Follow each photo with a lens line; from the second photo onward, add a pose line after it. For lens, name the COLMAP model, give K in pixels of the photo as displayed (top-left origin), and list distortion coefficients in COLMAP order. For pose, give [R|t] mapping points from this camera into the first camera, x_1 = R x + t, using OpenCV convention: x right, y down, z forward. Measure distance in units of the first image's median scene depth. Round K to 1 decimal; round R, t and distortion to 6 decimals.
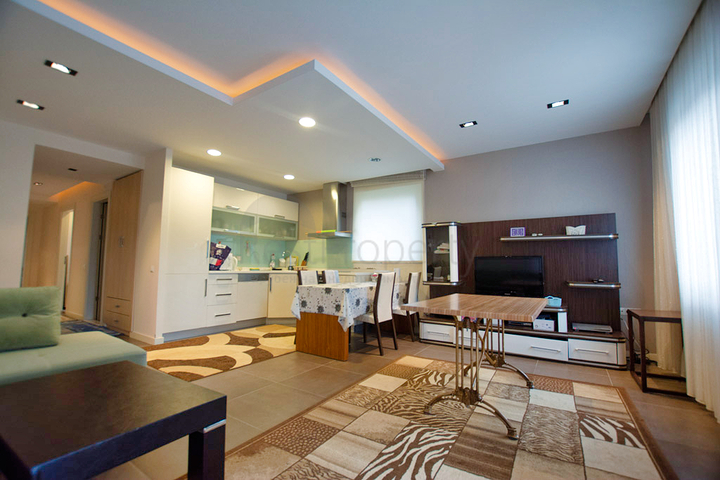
lens RADIAL K [[318.8, 0, 357.6], [0, 318.8, 241.4], [0, 0, 1]] dist [-0.013796, -0.000446]
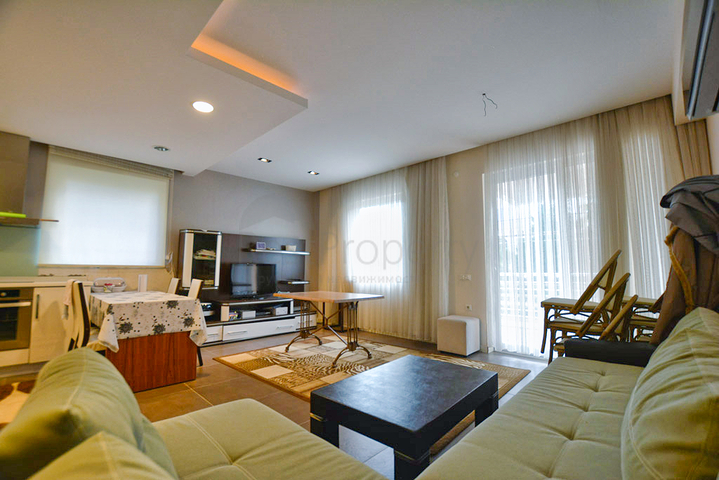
lens RADIAL K [[318.4, 0, 357.6], [0, 318.4, 240.9], [0, 0, 1]] dist [-0.013796, -0.000446]
pose [[0.194530, 0.080115, 0.977619, -0.835572], [-0.079133, 0.994692, -0.065768, 0.006375], [-0.977699, -0.064569, 0.199837, 0.377344]]
